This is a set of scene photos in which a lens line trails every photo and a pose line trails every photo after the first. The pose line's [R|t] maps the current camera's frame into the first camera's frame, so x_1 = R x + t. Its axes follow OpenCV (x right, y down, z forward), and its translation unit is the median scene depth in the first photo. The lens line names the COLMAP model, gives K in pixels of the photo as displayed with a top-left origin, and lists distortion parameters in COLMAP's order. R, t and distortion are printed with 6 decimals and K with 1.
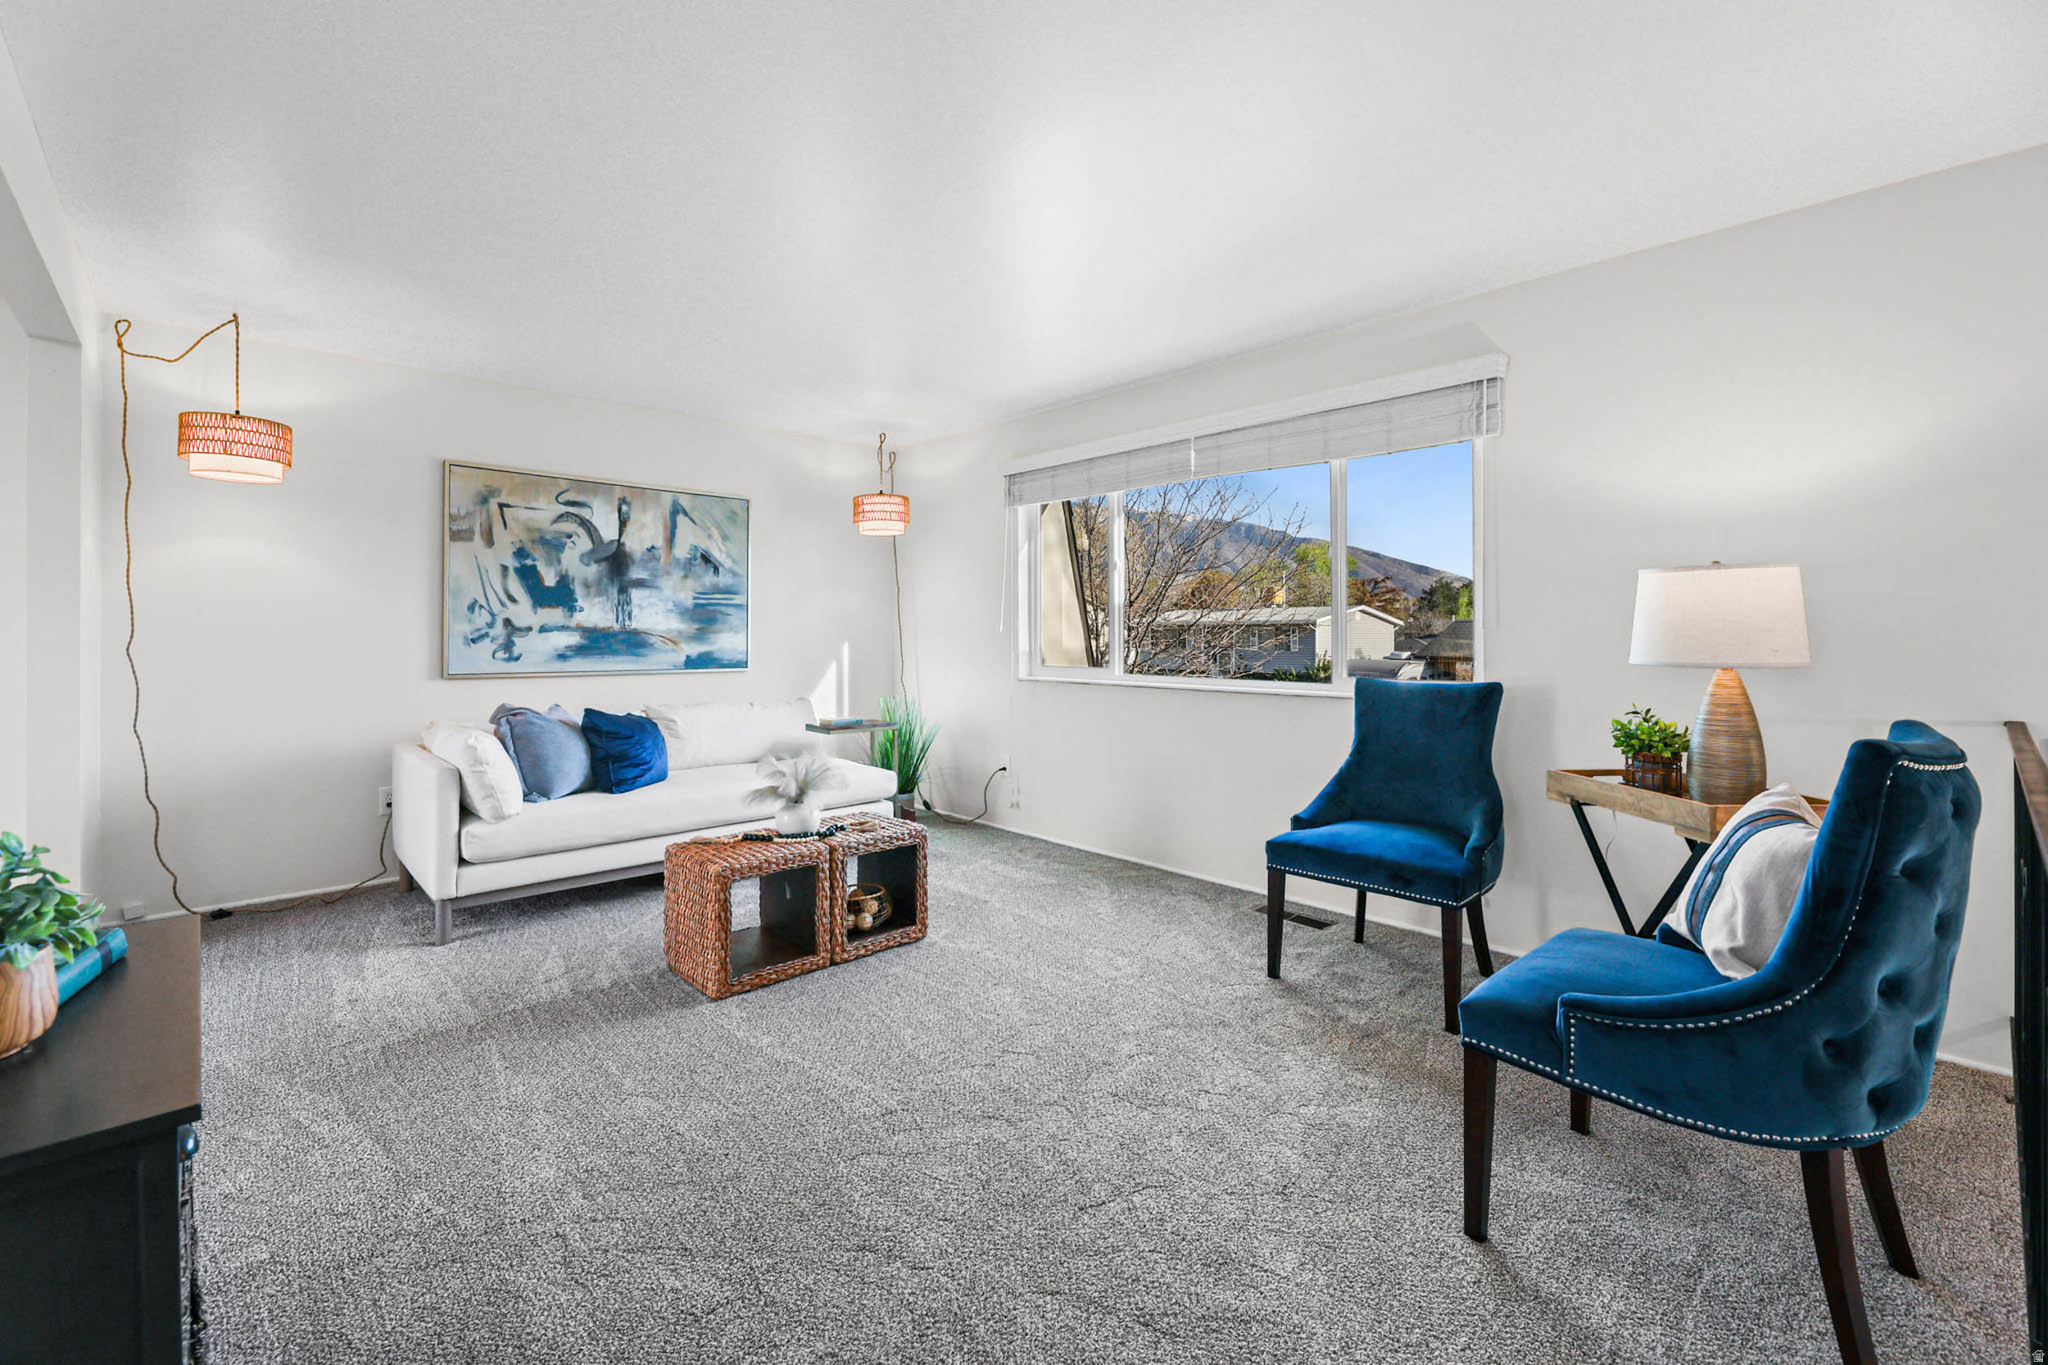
lens RADIAL K [[869.0, 0, 1022.4], [0, 869.0, 641.4], [0, 0, 1]] dist [0.000092, -0.000115]
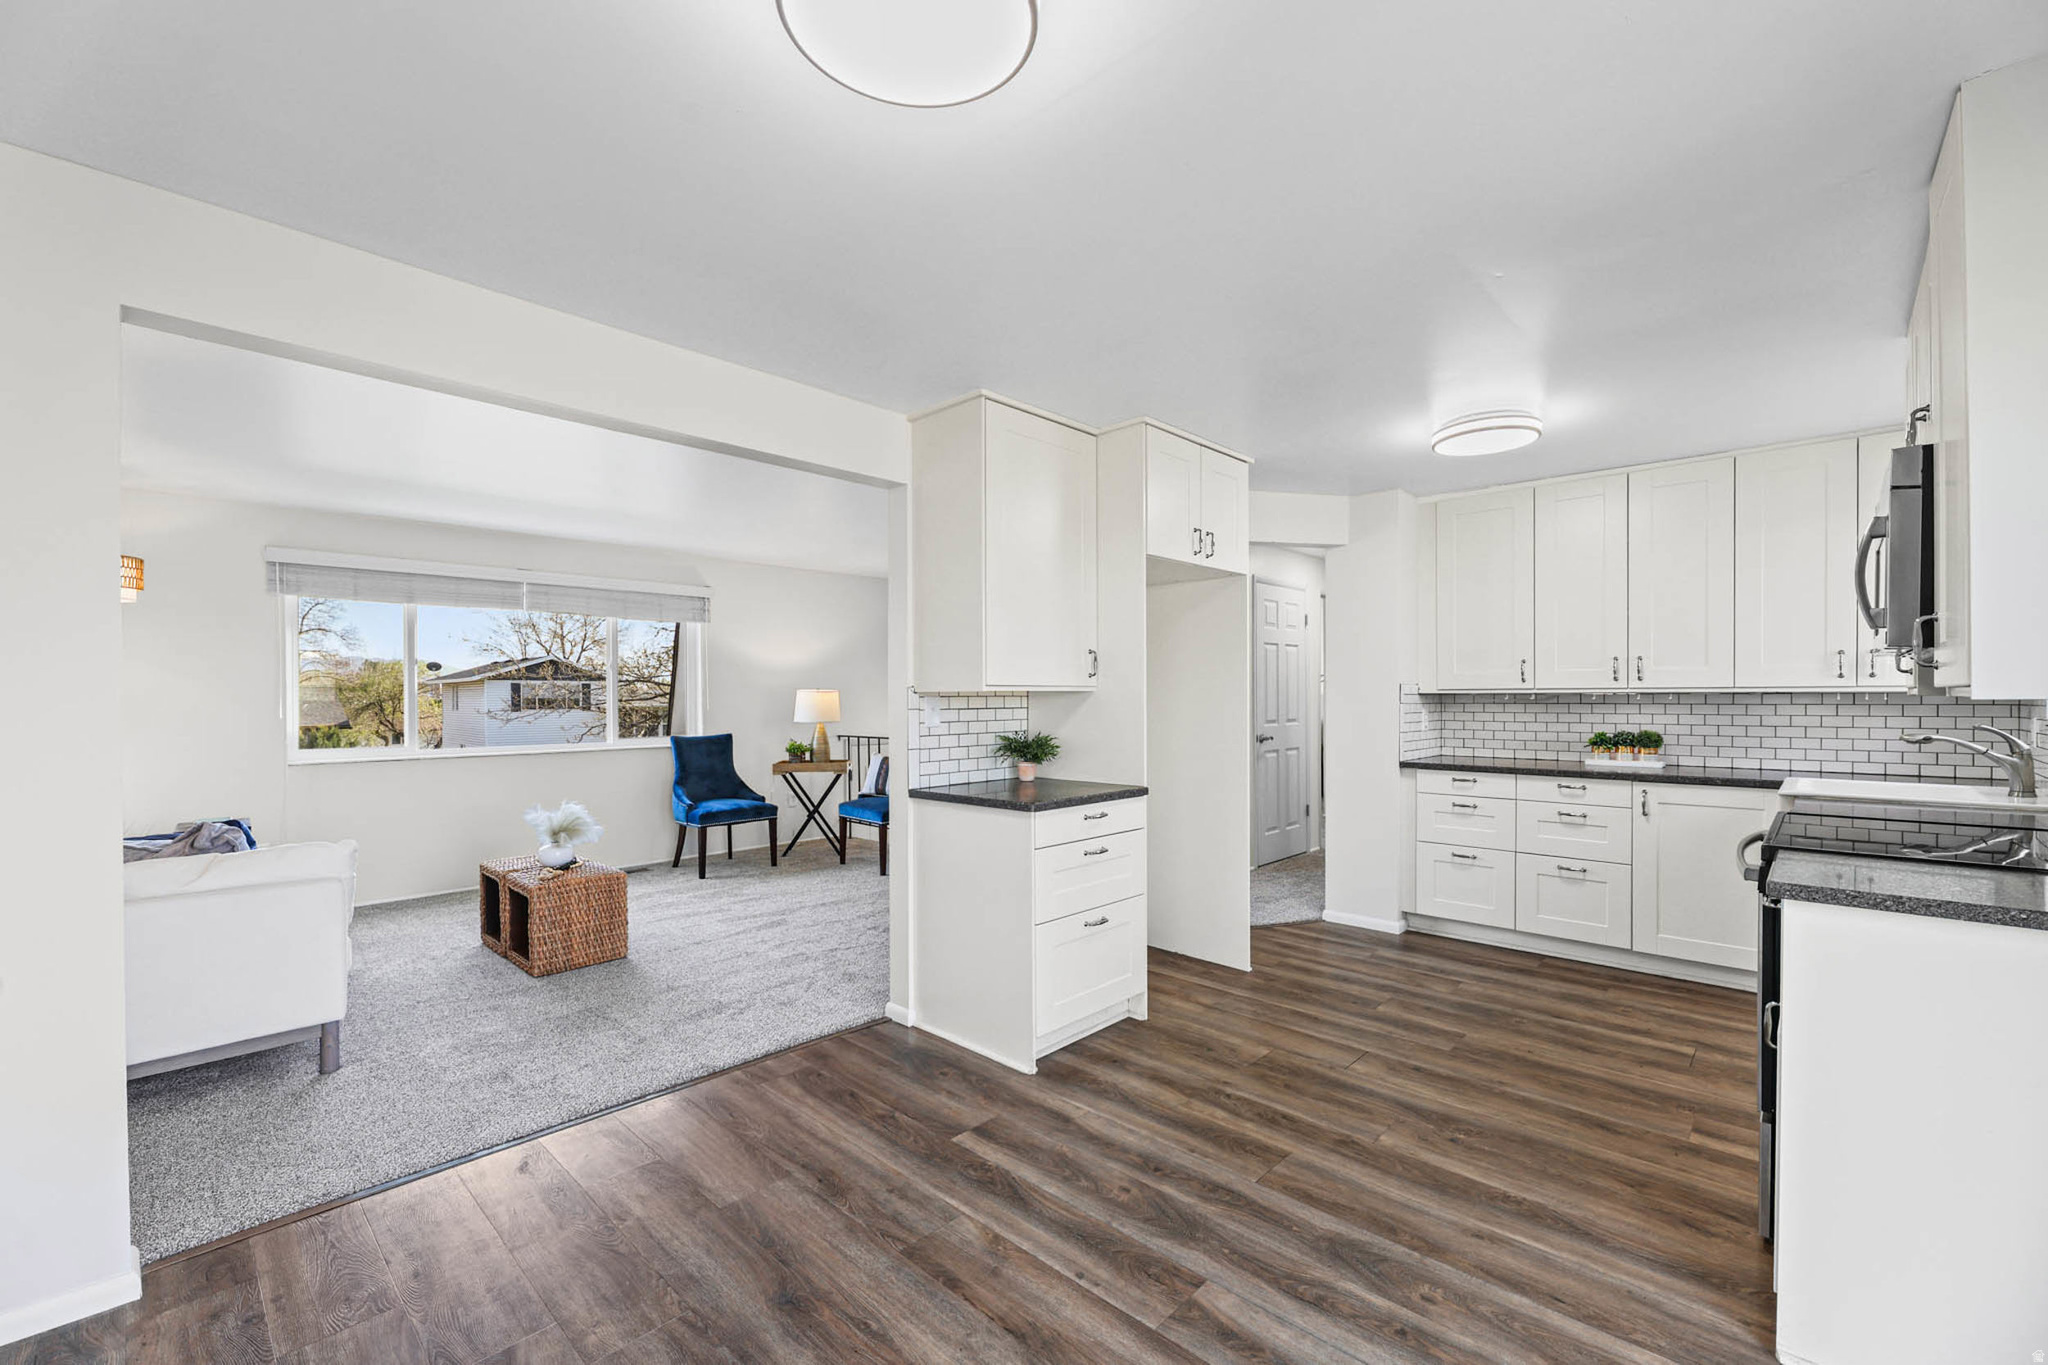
lens RADIAL K [[837.7, 0, 1035.9], [0, 837.7, 710.7], [0, 0, 1]] dist [0.000914, -0.000106]
pose [[-0.080908, -0.017352, 0.996570, -1.930673], [0.009590, 0.999789, 0.018187, -0.052338], [-0.996675, 0.011029, -0.080725, 0.389867]]
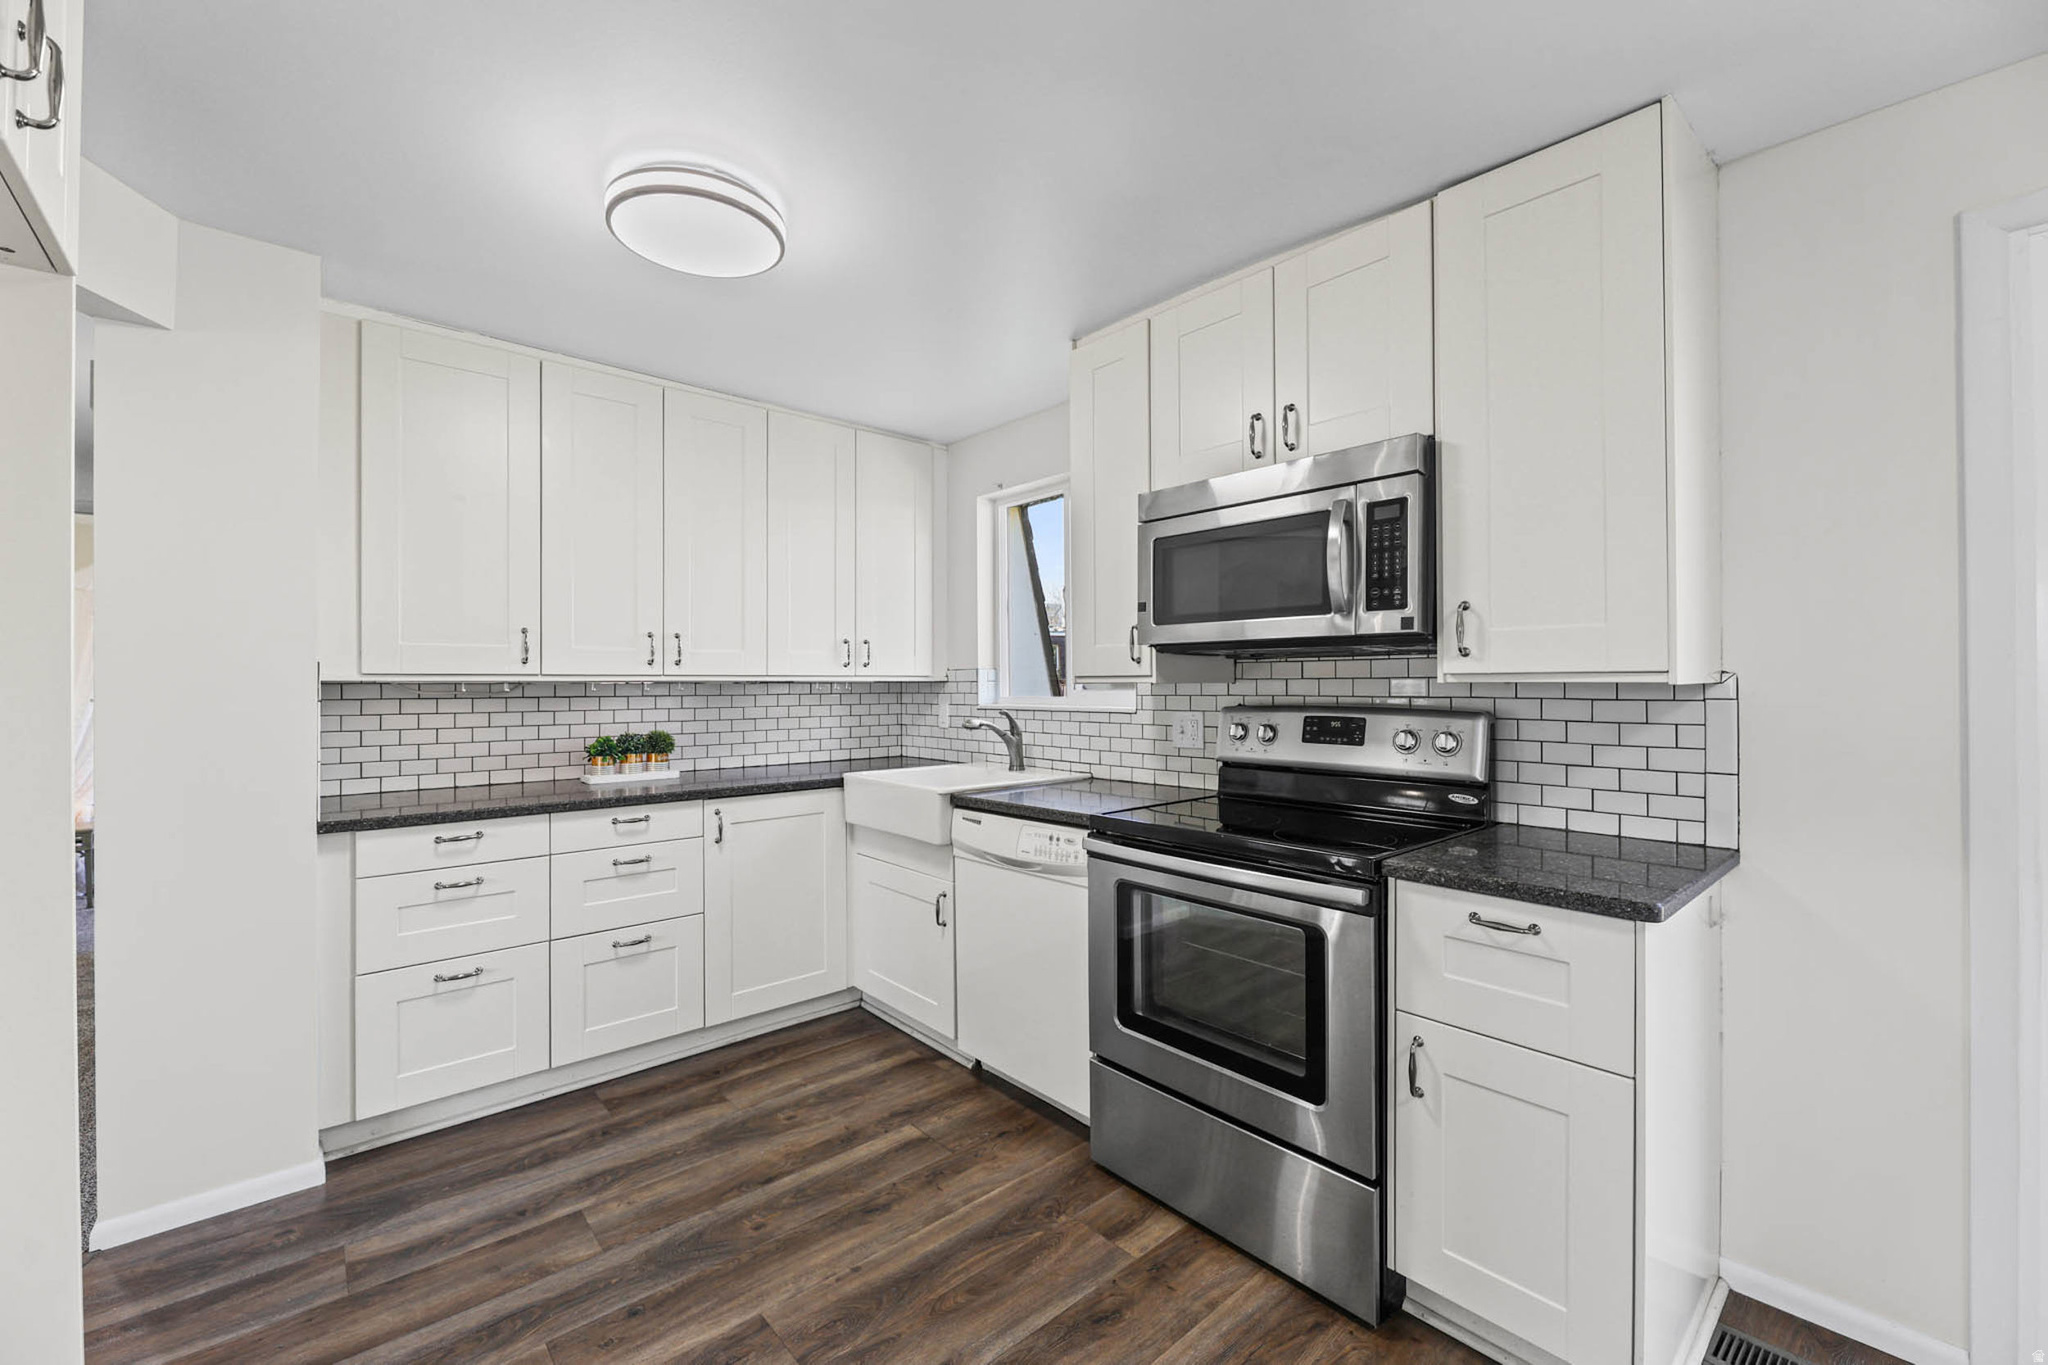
lens RADIAL K [[845.1, 0, 1024.0], [0, 845.1, 682.5], [0, 0, 1]] dist [-0.004002, -0.000537]
pose [[-0.999780, 0.001619, 0.020923, -0.986316], [0.001733, 0.999984, 0.005448, -0.050704], [-0.020914, 0.005483, -0.999766, 0.322953]]
